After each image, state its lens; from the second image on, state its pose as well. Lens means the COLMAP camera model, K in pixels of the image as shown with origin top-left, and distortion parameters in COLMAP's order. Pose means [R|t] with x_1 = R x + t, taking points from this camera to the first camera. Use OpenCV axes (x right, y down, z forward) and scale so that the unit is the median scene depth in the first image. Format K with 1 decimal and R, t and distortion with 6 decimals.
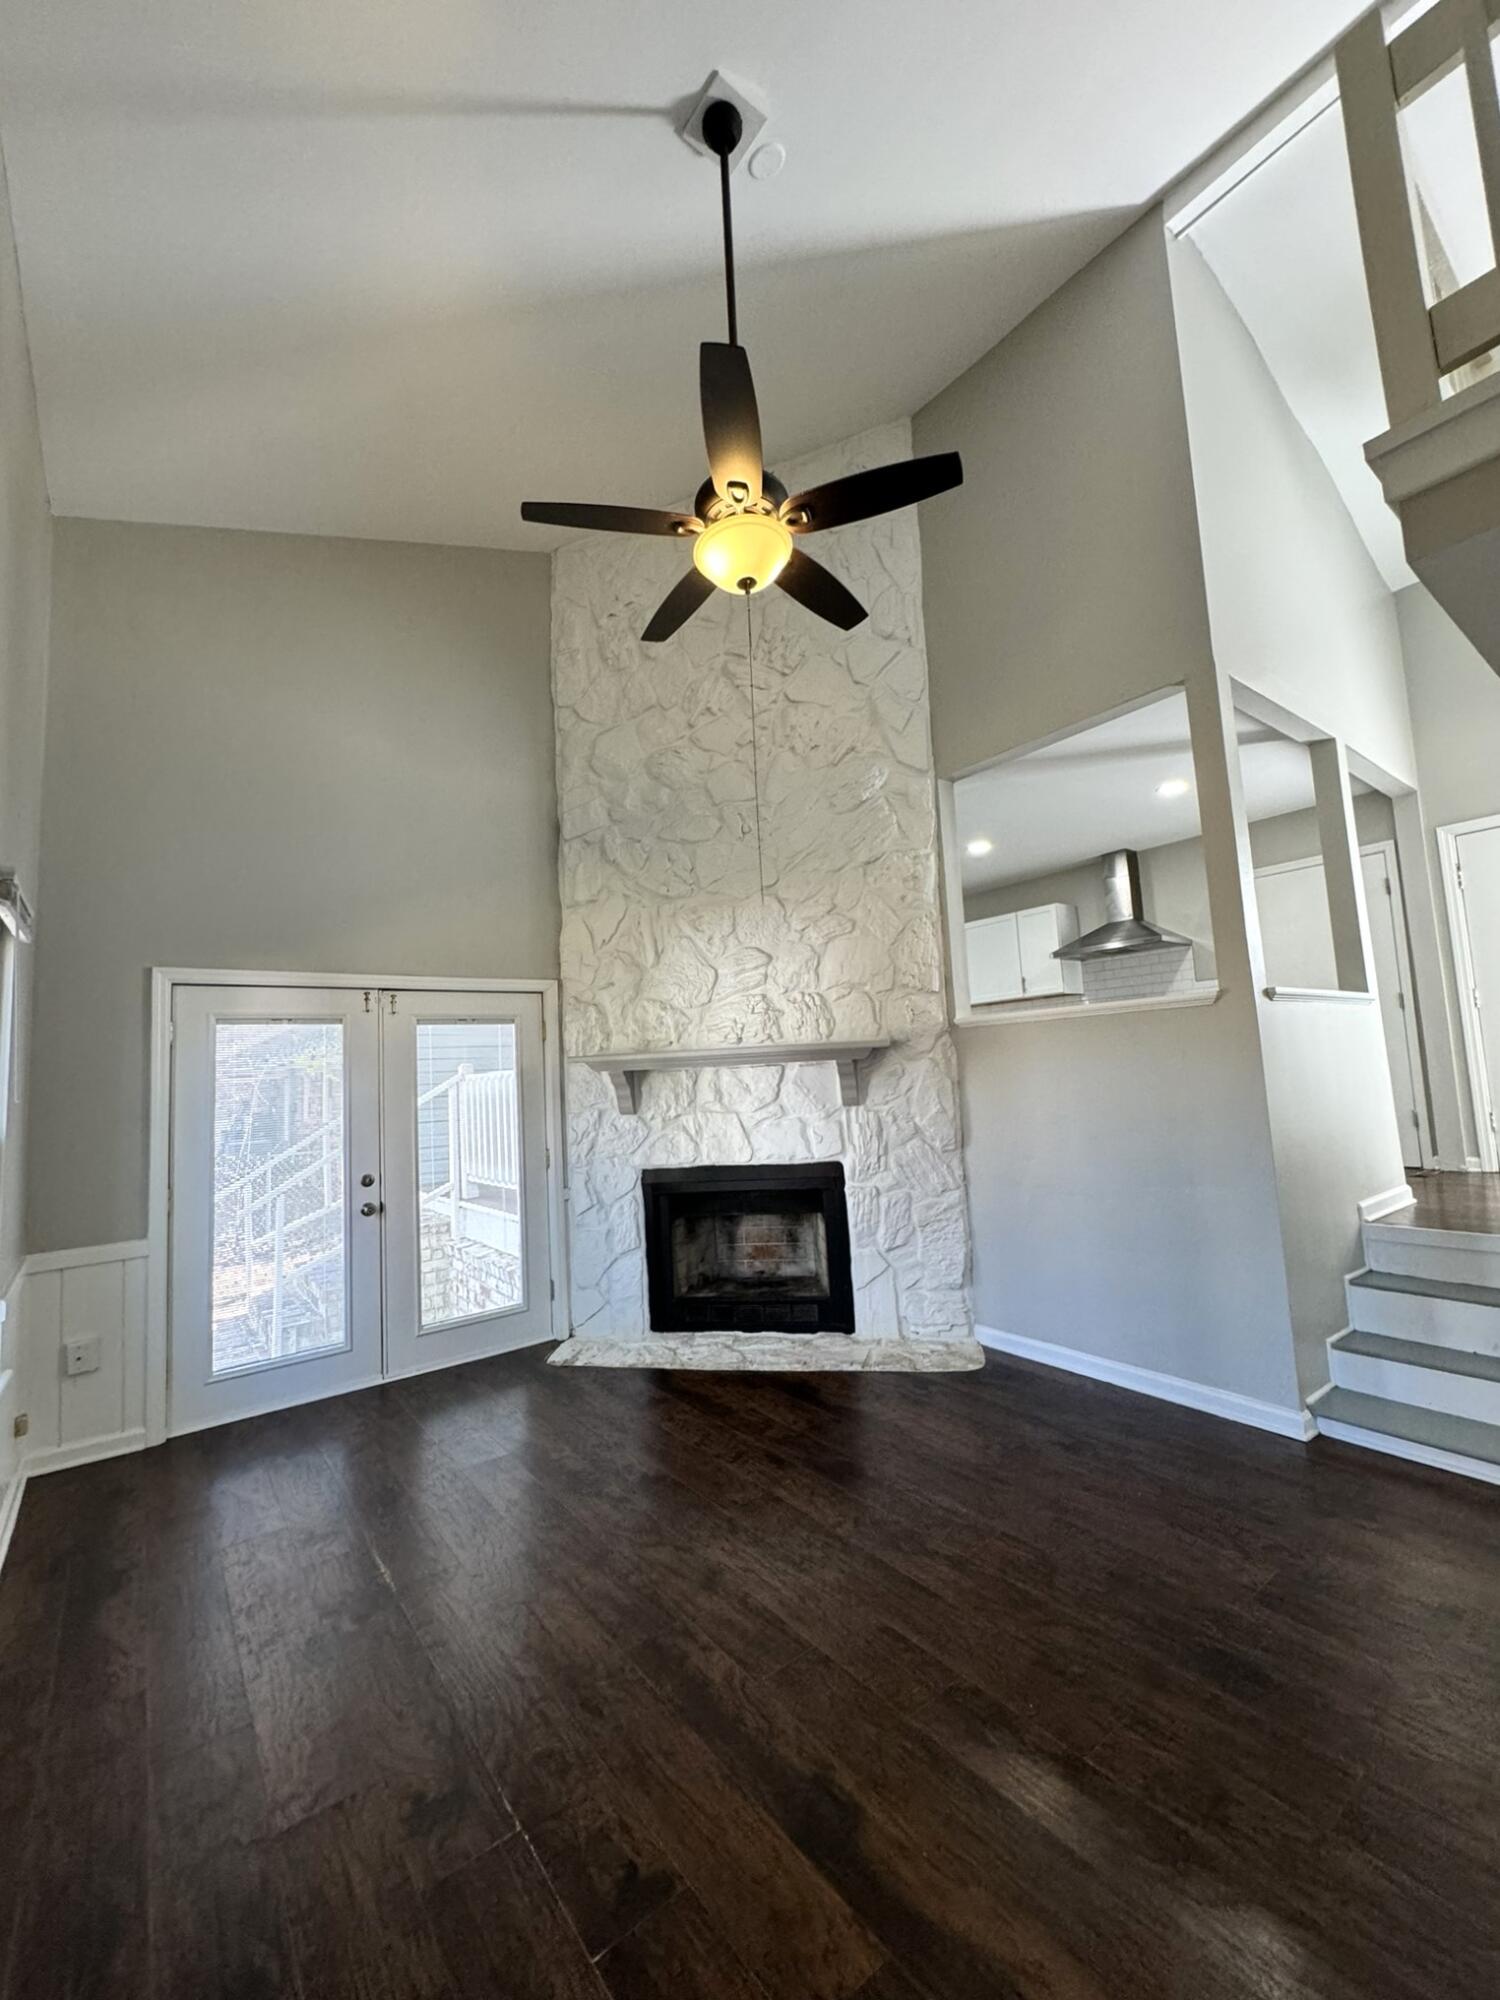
lens RADIAL K [[802.8, 0, 750.0], [0, 802.8, 1000.0], [0, 0, 1]] dist [-0.001296, -0.000316]
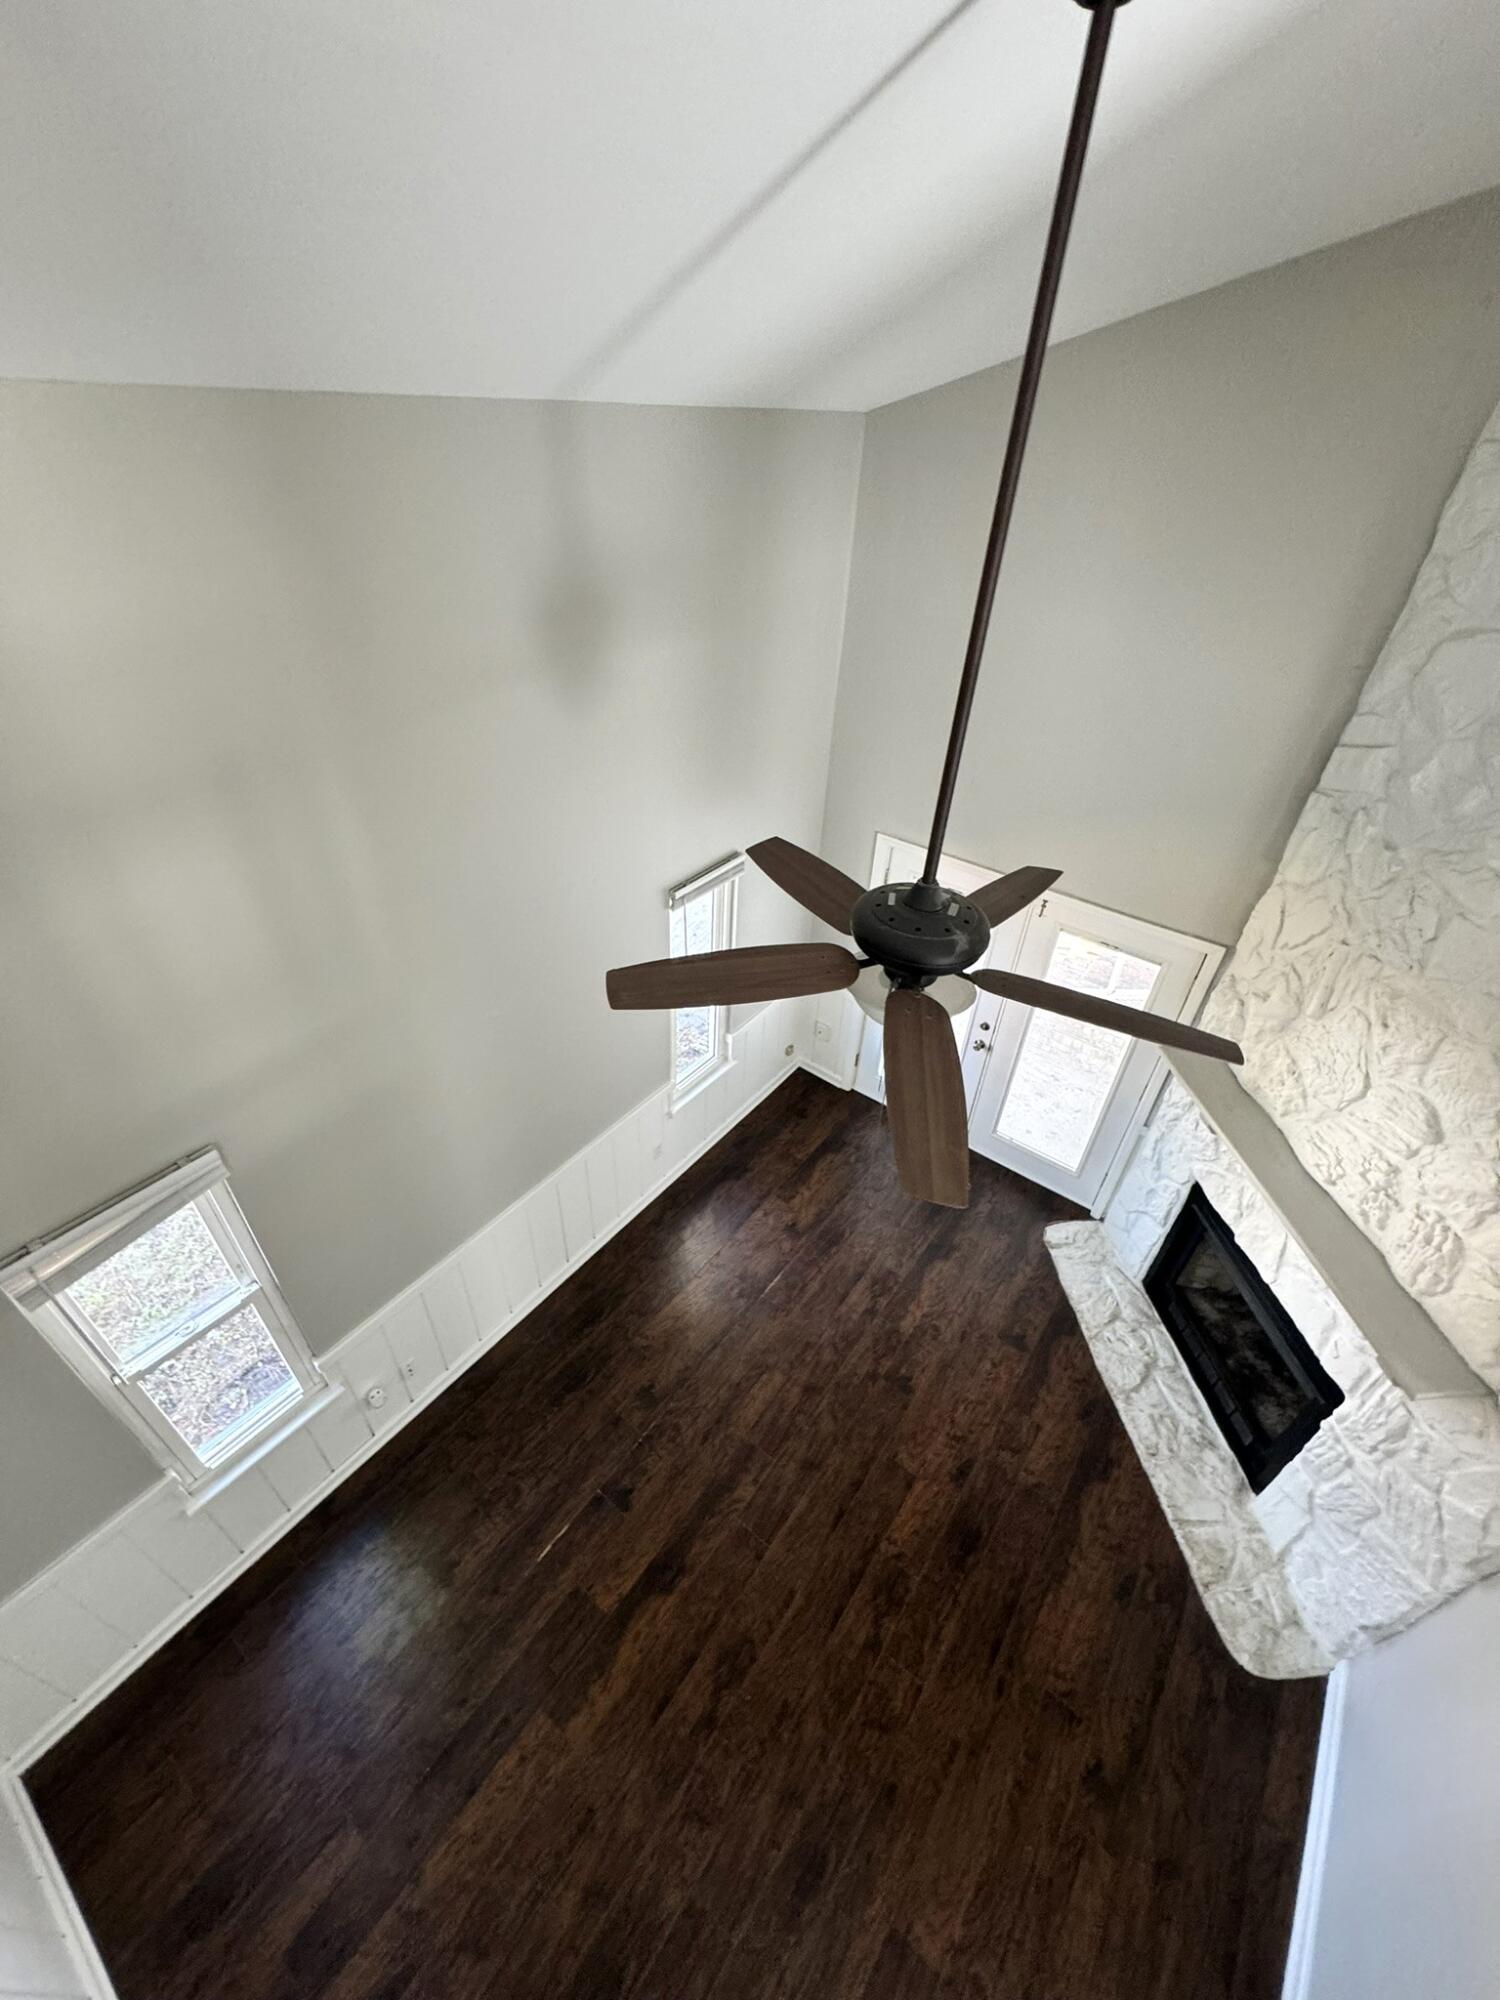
lens RADIAL K [[789.5, 0, 749.8], [0, 789.5, 991.3], [0, 0, 1]] dist [-0.011381, -0.000056]
pose [[0.263187, 0.618351, -0.740523, 0.292795], [0.036367, 0.760680, 0.648108, -0.614775], [0.964059, -0.197504, 0.177713, 0.445371]]
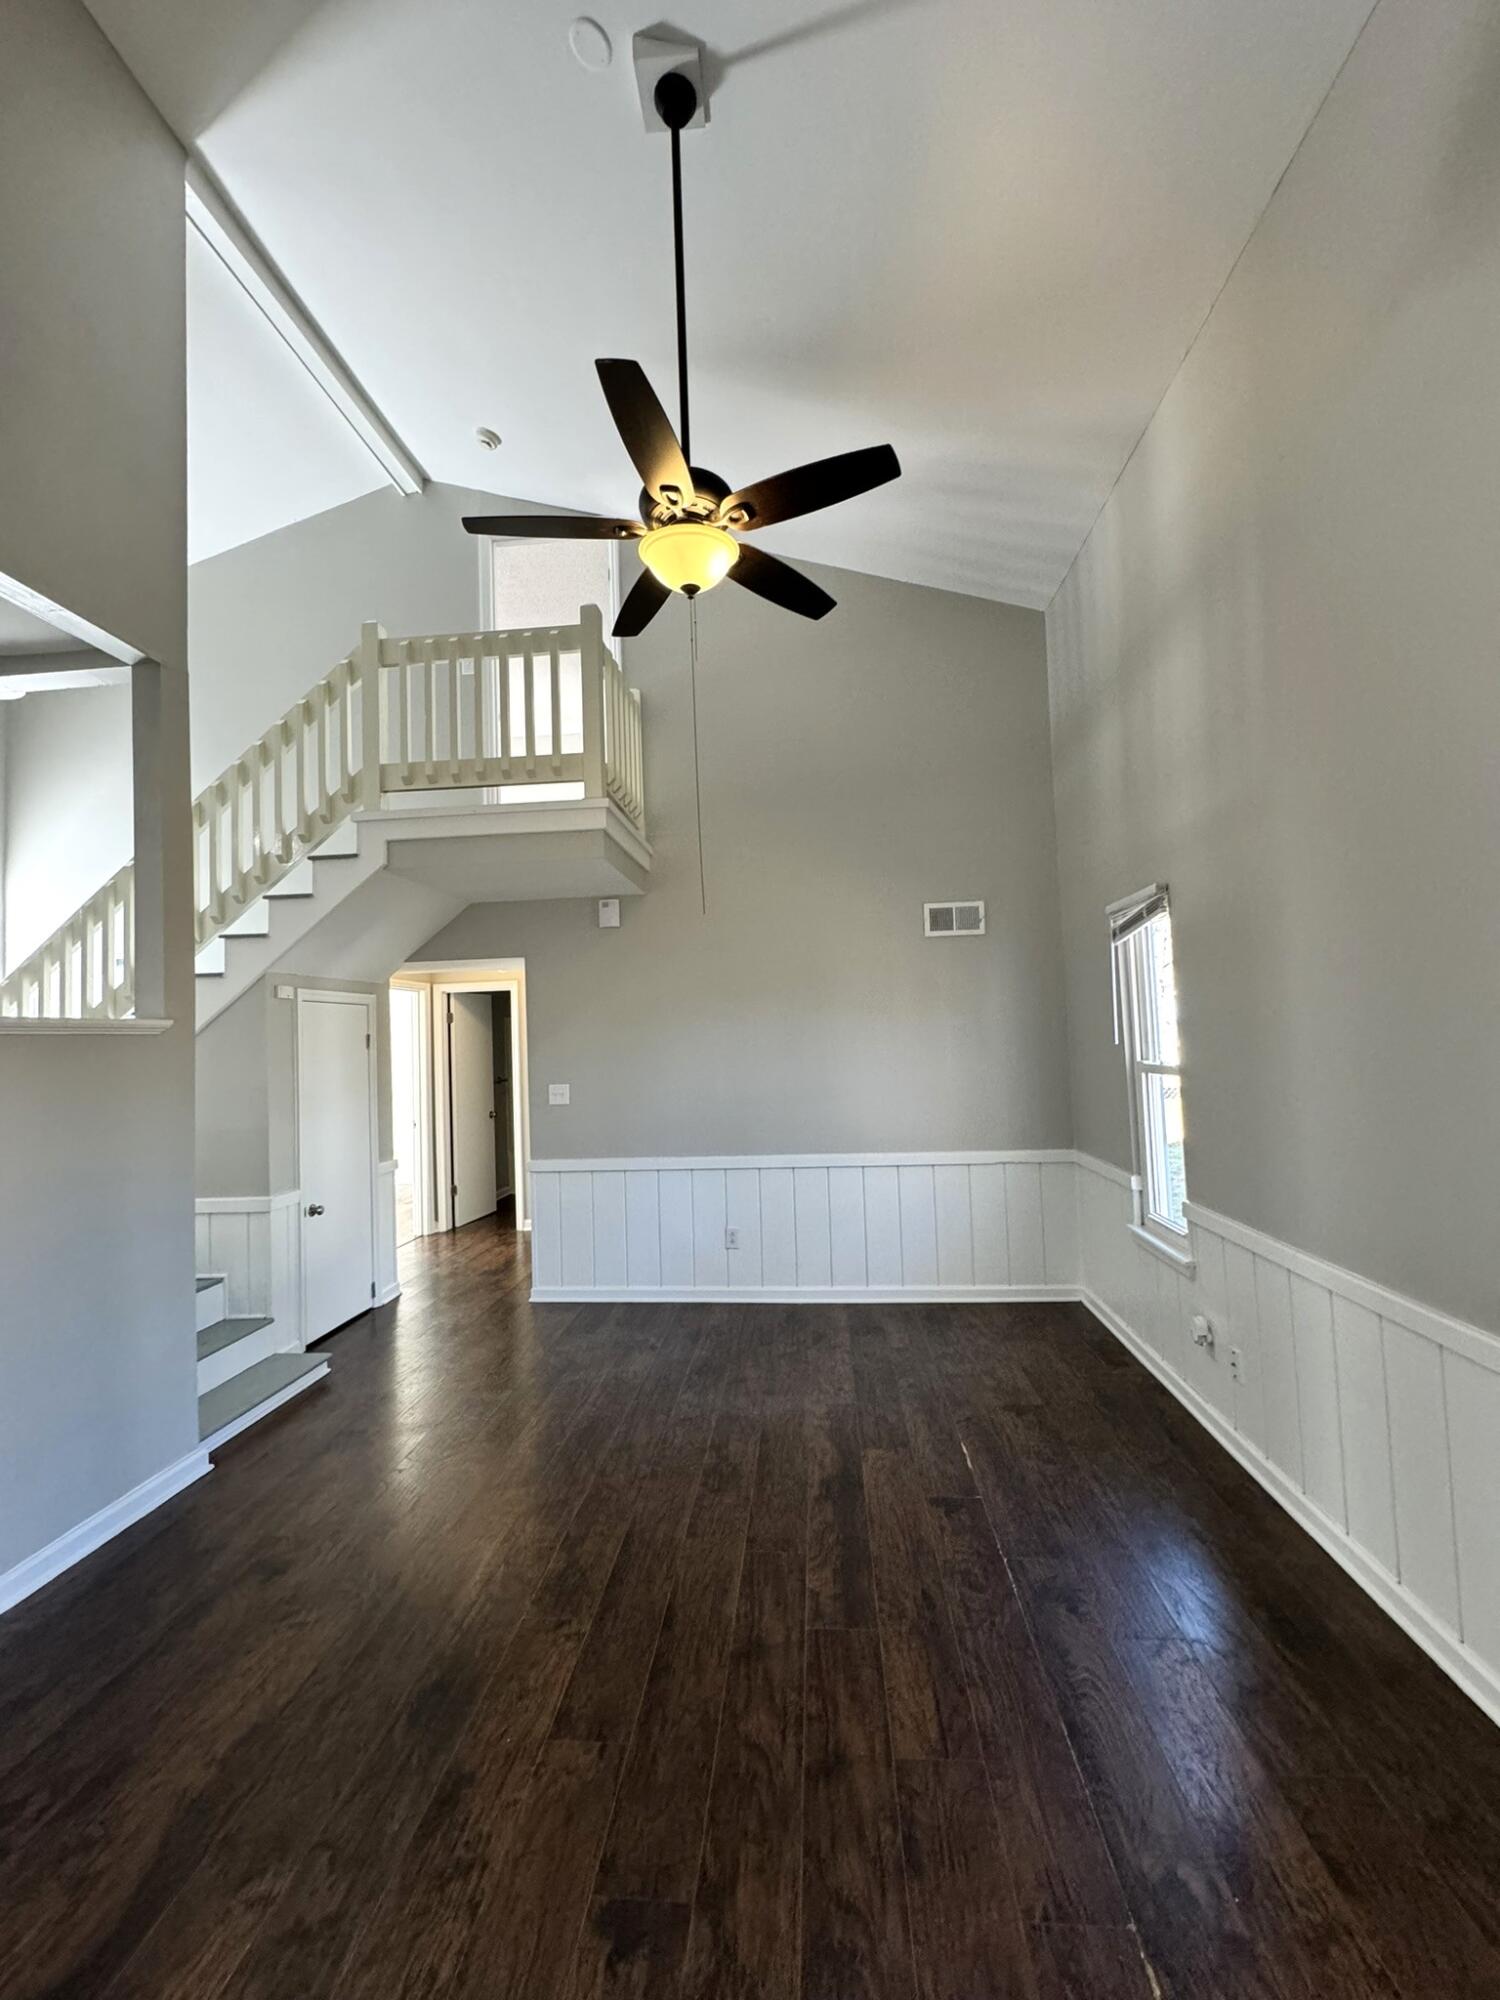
lens RADIAL K [[789.5, 0, 749.8], [0, 789.5, 991.3], [0, 0, 1]] dist [-0.011381, -0.000056]
pose [[-0.738015, 0.108351, 0.666028, -0.397785], [0.005718, 0.987993, -0.154394, 0.078491], [-0.674760, -0.110137, -0.729773, 0.969282]]
